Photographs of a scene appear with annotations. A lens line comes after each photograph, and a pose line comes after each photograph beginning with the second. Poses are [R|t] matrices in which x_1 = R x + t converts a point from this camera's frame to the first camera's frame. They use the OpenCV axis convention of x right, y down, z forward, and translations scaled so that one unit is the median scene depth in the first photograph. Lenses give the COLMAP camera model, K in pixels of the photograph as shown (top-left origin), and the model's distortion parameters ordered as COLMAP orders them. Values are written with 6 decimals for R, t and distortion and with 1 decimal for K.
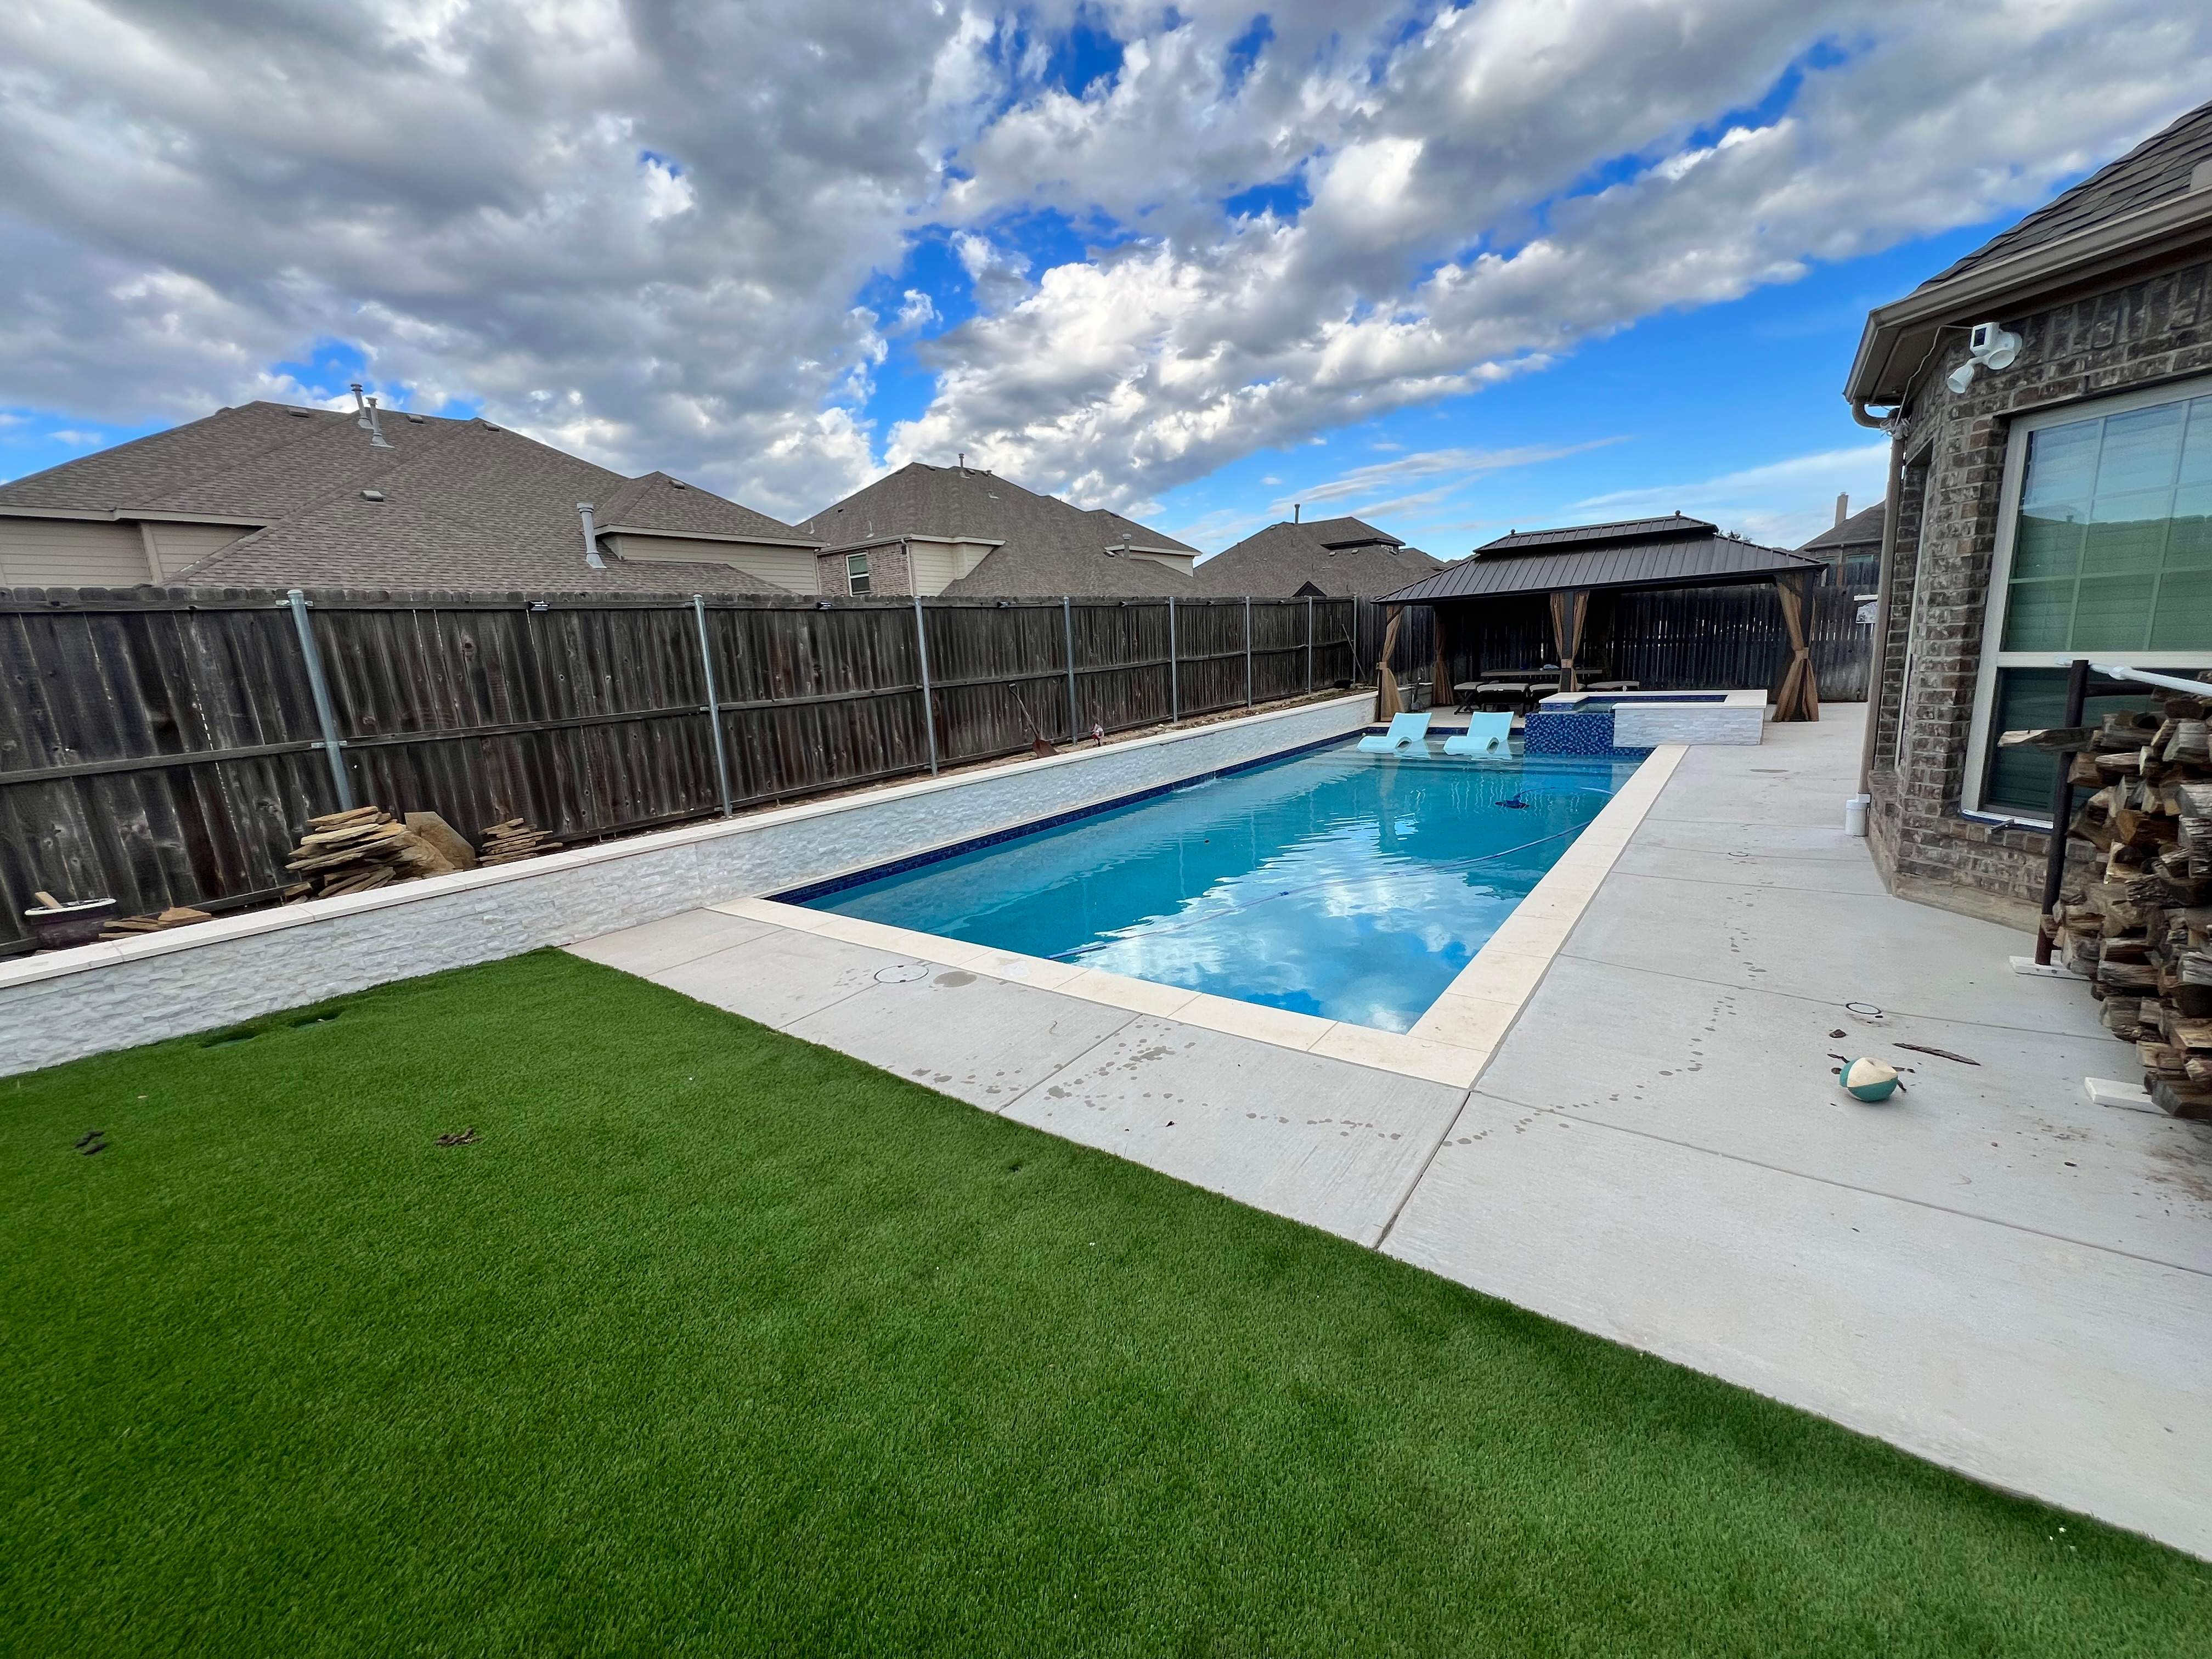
lens RADIAL K [[900.9, 0, 1106.0], [0, 900.9, 829.5], [0, 0, 1]] dist [0.000331, 0.000040]
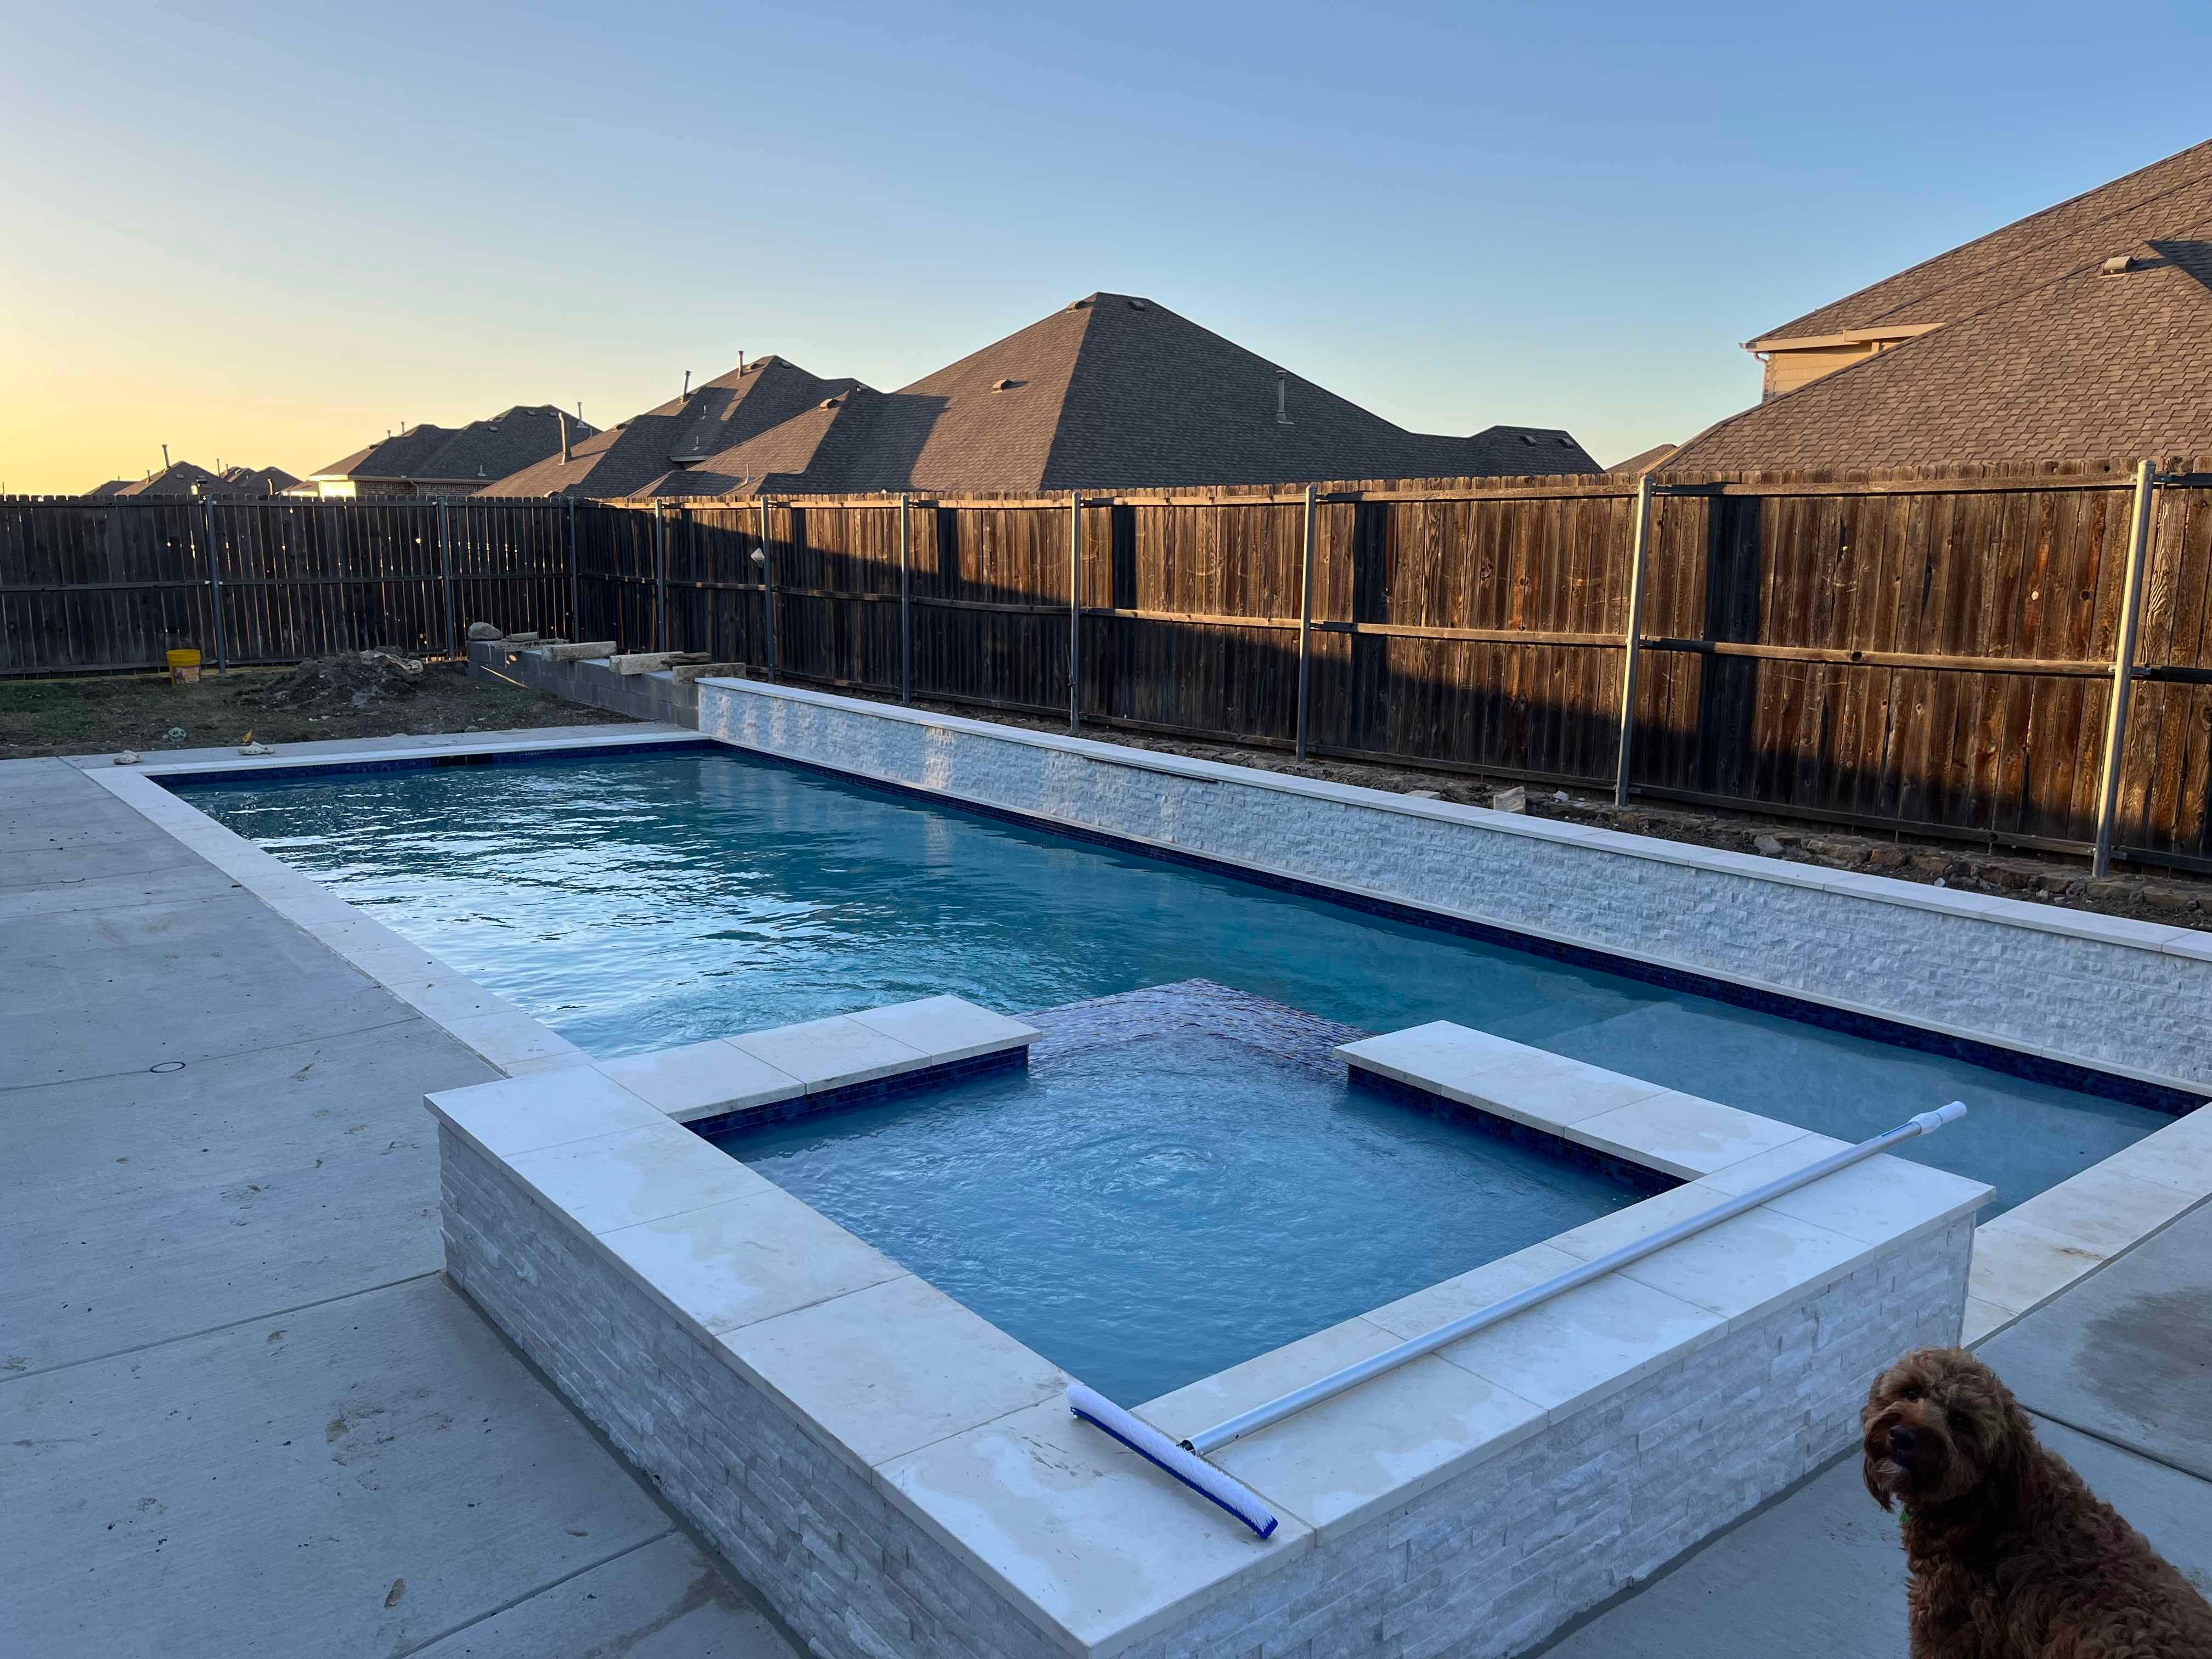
lens RADIAL K [[1657.6, 0, 1106.0], [0, 1657.6, 829.5], [0, 0, 1]] dist [0.046169, -0.001687]
pose [[-0.253804, 0.218493, -0.942255, 1.227695], [-0.199627, 0.941348, 0.272054, -0.398844], [0.946432, 0.257147, -0.195301, 1.450499]]
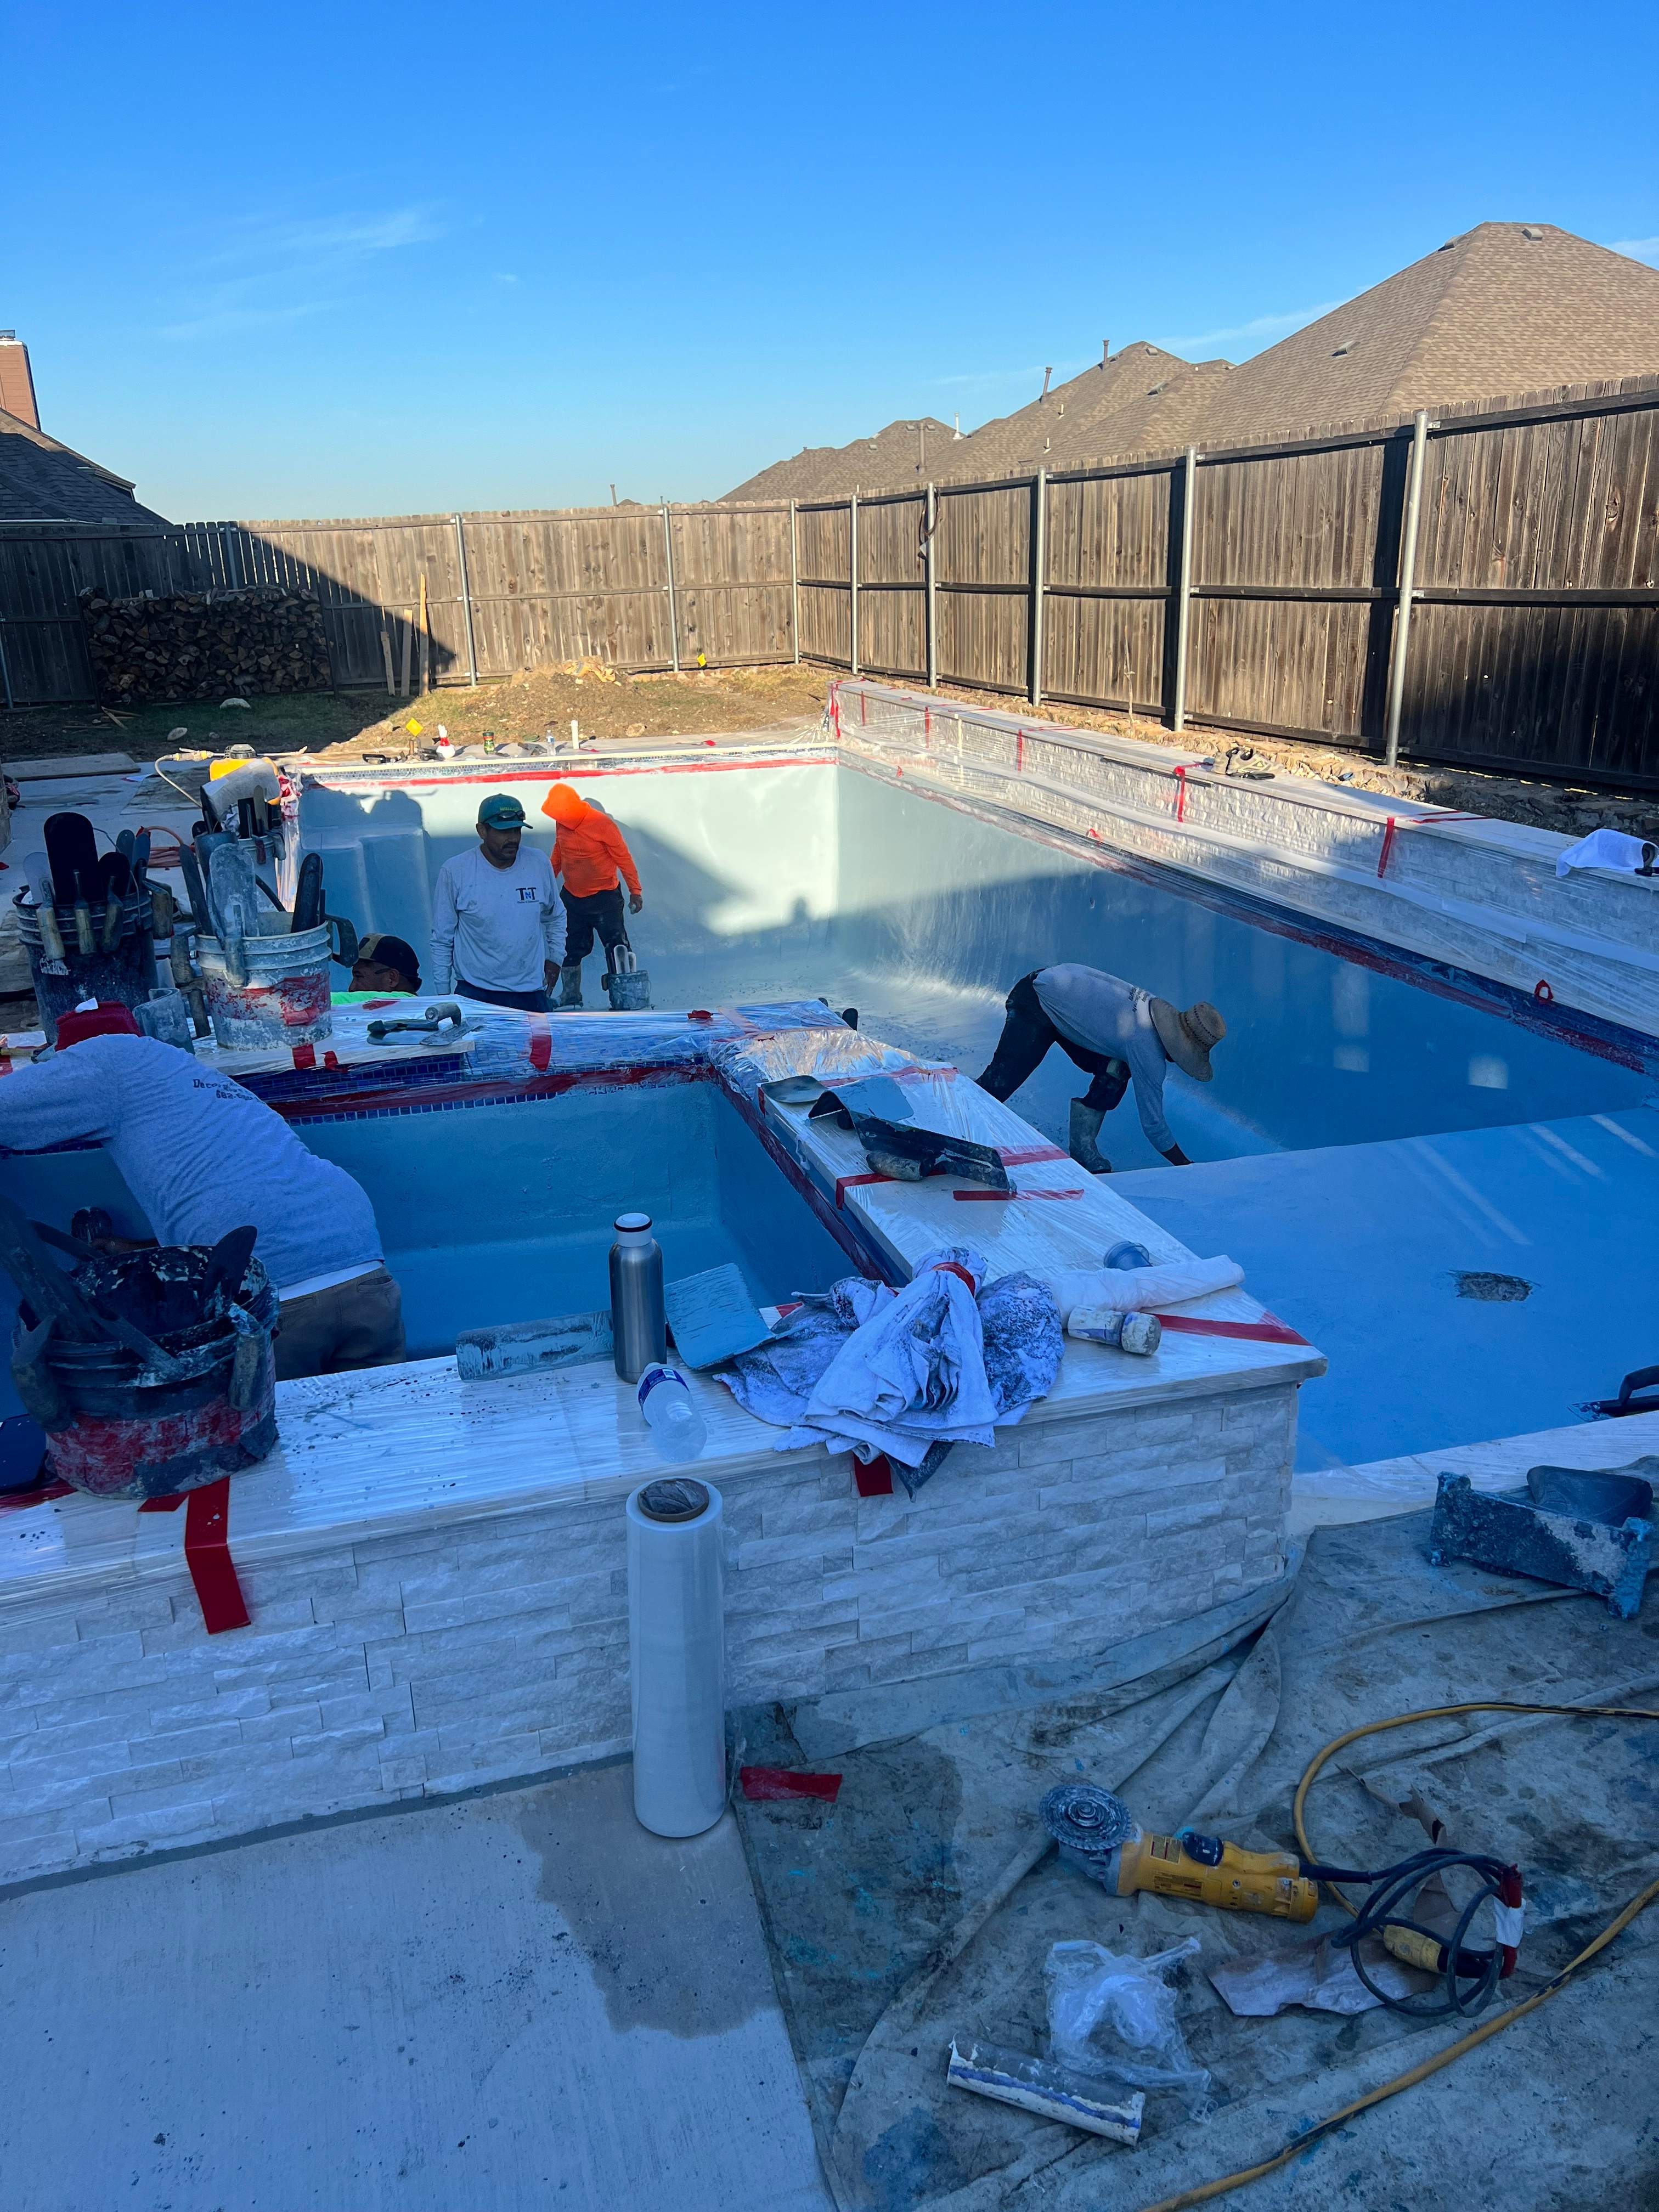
lens RADIAL K [[1666.9, 0, 829.5], [0, 1666.9, 1106.0], [0, 0, 1]] dist [0.053664, -0.053803]
pose [[-0.604842, 0.313742, -0.731937, 1.030023], [-0.107620, 0.878484, 0.465492, -0.397692], [0.789040, 0.360321, -0.497579, 1.658414]]
